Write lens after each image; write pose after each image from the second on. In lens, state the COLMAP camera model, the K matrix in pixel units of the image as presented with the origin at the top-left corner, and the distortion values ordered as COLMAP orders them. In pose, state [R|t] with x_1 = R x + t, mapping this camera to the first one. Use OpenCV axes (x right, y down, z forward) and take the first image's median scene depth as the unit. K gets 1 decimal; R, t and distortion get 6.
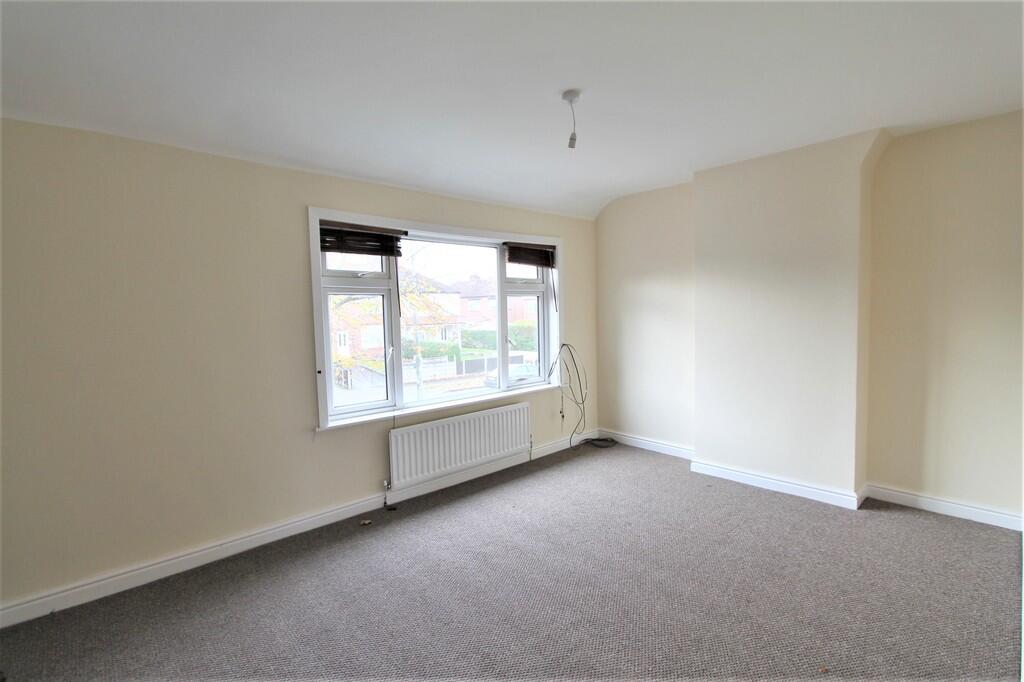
lens RADIAL K [[474.5, 0, 532.1], [0, 474.5, 349.4], [0, 0, 1]] dist [-0.004865, -0.000731]
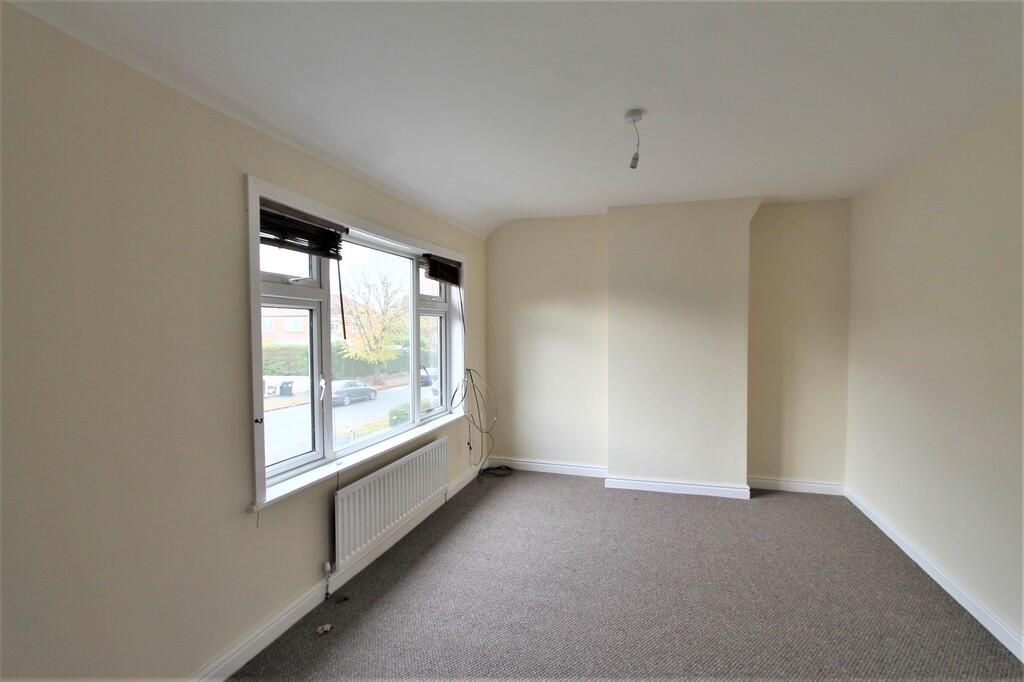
lens RADIAL K [[474.5, 0, 514.6], [0, 474.5, 348.6], [0, 0, 1]] dist [-0.004865, -0.000731]
pose [[0.864959, -0.001943, 0.501838, -0.398751], [0.023856, 0.999021, -0.037249, -0.017813], [-0.501275, 0.044191, 0.864159, 0.197176]]
